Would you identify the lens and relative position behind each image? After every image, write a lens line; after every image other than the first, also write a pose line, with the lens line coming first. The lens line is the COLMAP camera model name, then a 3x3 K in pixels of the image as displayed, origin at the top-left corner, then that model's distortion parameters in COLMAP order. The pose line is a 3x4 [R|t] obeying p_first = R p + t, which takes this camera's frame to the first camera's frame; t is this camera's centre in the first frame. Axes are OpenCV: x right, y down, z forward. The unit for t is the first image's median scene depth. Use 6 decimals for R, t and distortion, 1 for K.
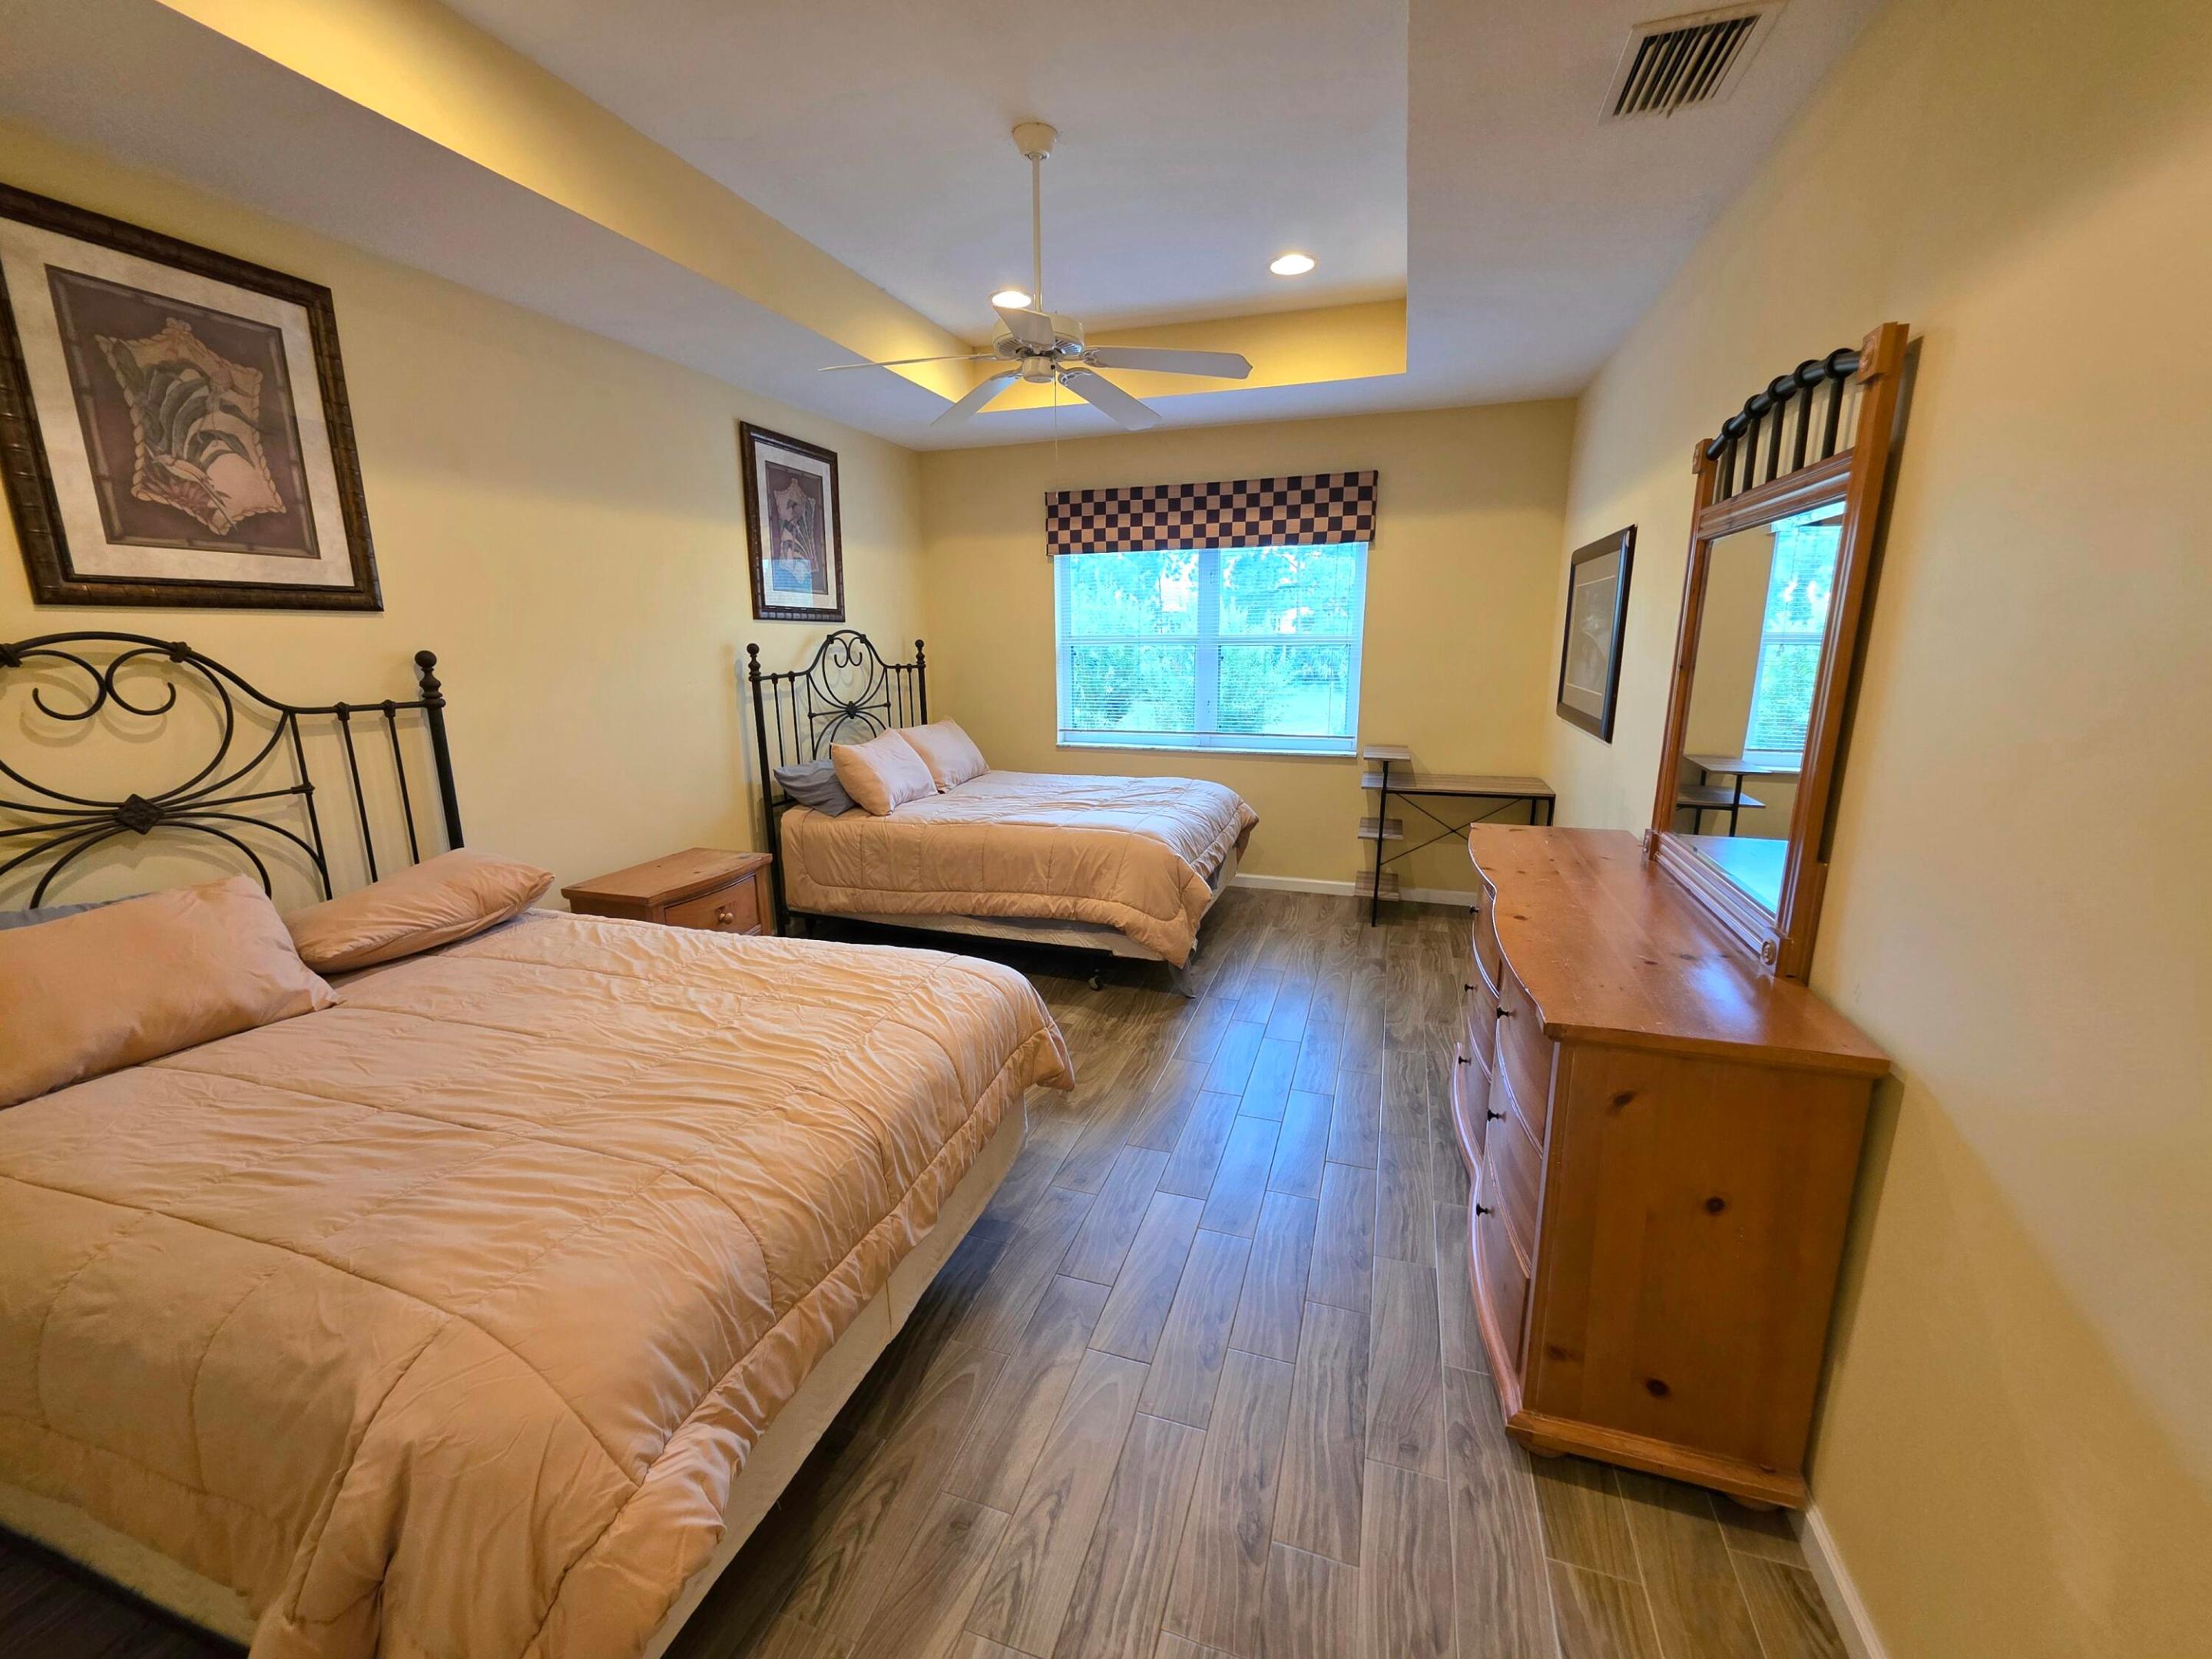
lens RADIAL K [[891.8, 0, 1095.1], [0, 891.8, 826.1], [0, 0, 1]] dist [0.004637, -0.000321]
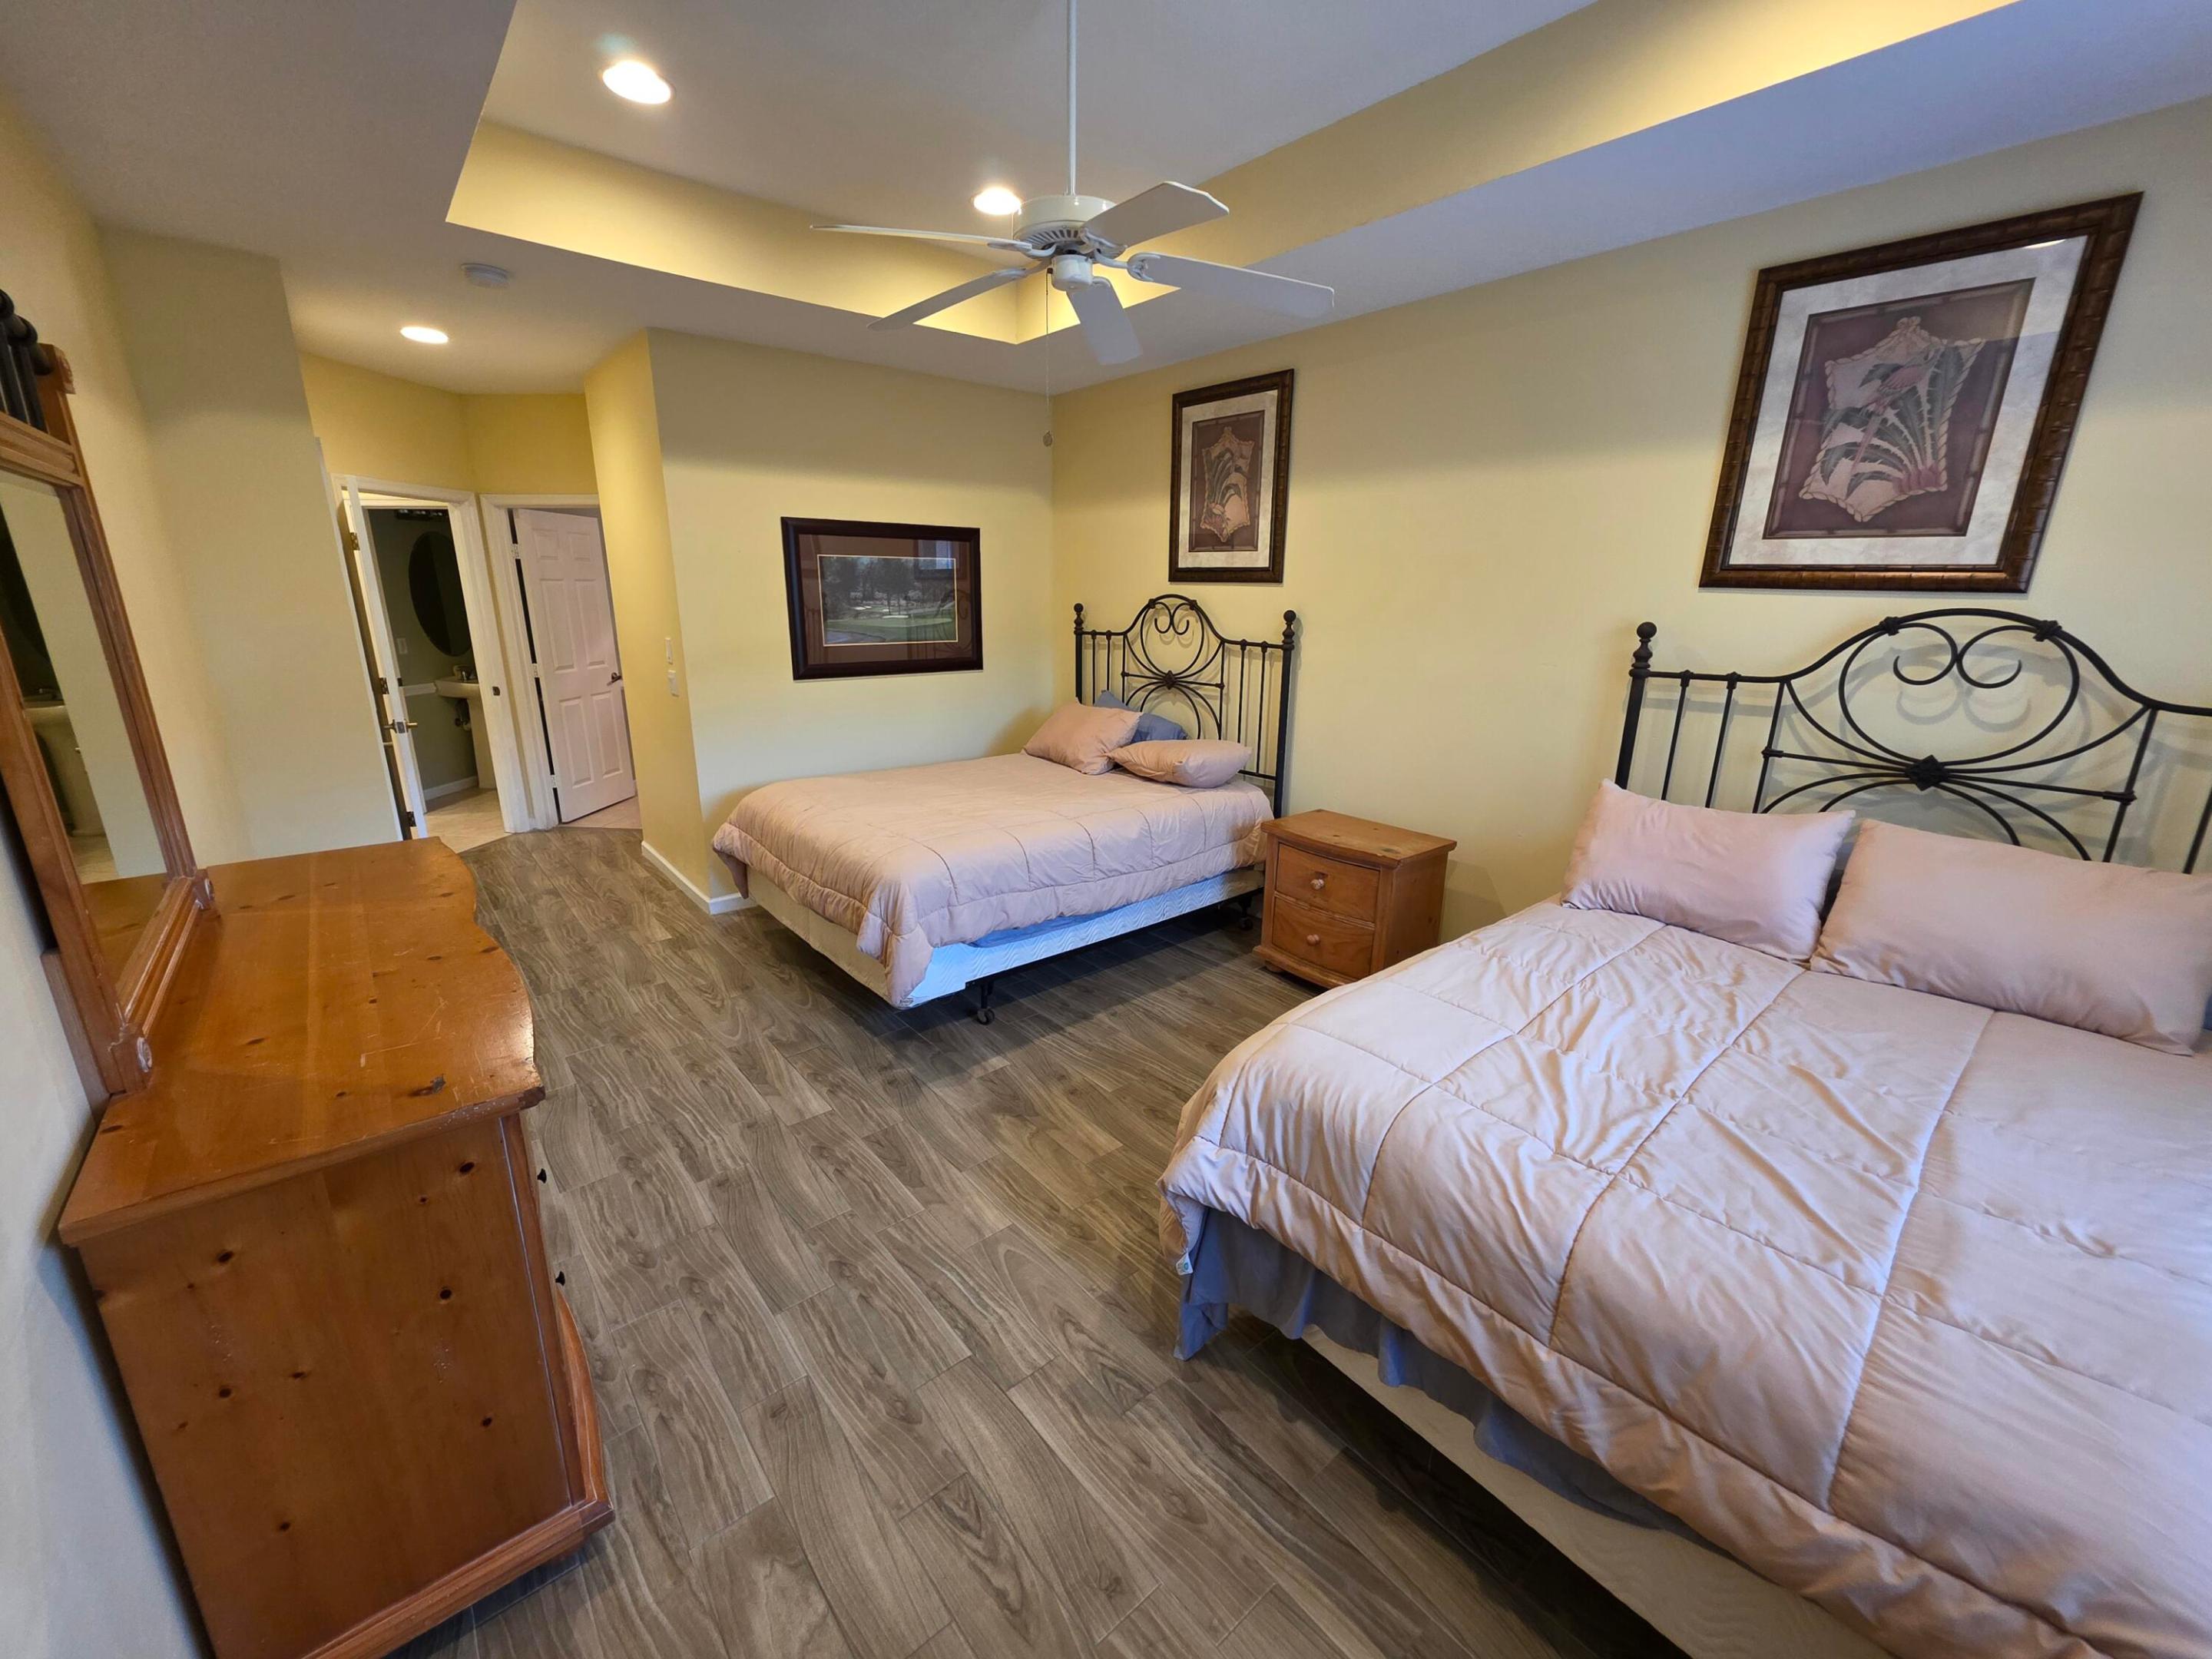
lens RADIAL K [[891.8, 0, 1095.1], [0, 891.8, 826.1], [0, 0, 1]] dist [0.004637, -0.000321]
pose [[-0.532173, 0.216058, -0.818603, 0.697172], [-0.192824, 0.910548, 0.365680, -0.362323], [0.824385, 0.352451, -0.442908, 1.579617]]
